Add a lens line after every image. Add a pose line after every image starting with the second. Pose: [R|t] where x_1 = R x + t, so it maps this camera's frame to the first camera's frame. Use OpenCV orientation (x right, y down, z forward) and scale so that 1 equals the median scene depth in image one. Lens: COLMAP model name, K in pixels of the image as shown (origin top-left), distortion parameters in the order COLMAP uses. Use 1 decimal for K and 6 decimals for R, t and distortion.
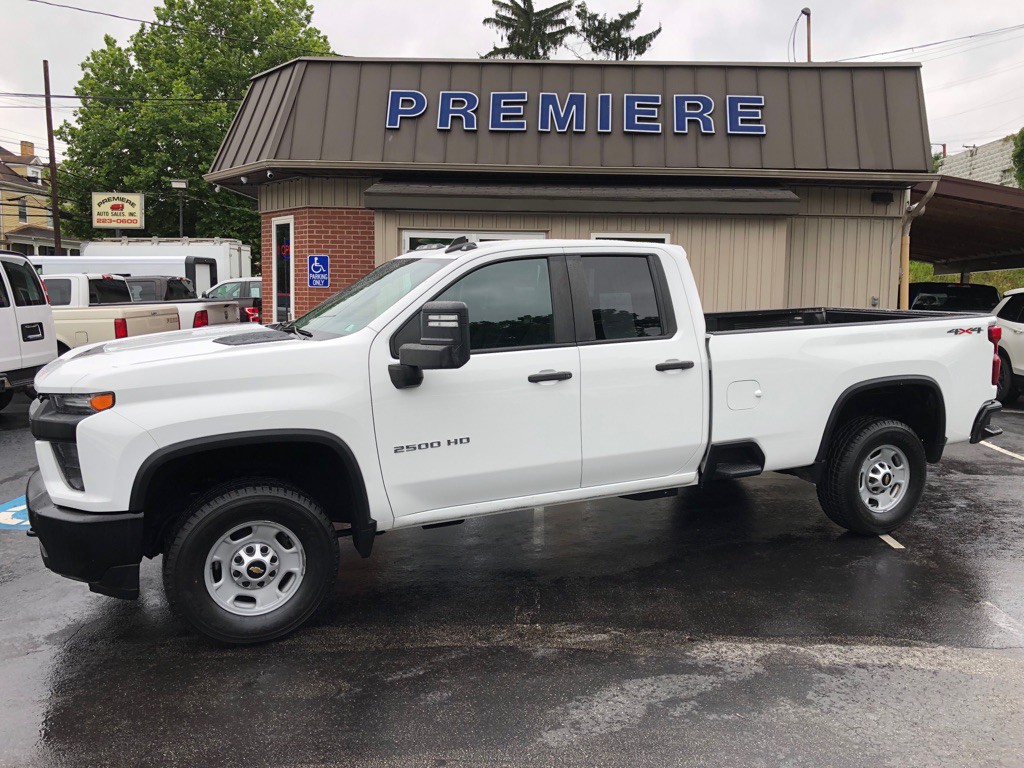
lens RADIAL K [[838.4, 0, 515.3], [0, 838.4, 370.3], [0, 0, 1]] dist [0.052873, -0.058308]
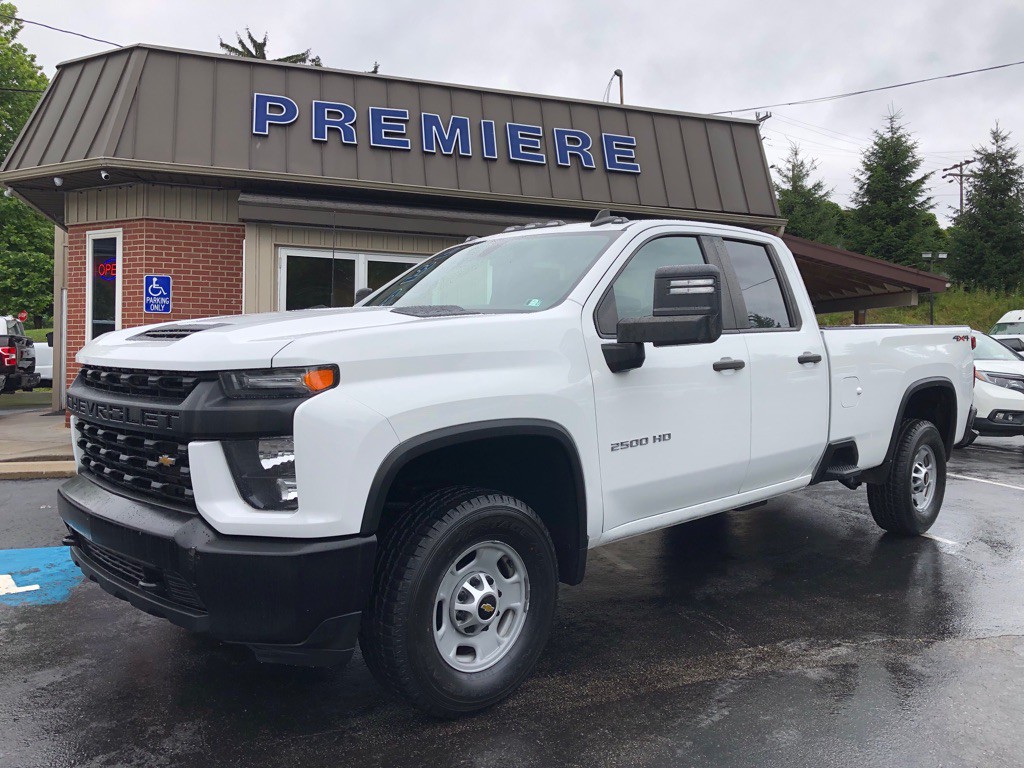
lens RADIAL K [[838.4, 0, 515.3], [0, 838.4, 370.3], [0, 0, 1]] dist [0.052873, -0.058308]
pose [[0.941980, -0.003515, 0.335650, -0.192935], [0.028152, 0.997249, -0.068564, 0.027946], [-0.334486, 0.074035, 0.939488, 0.097925]]
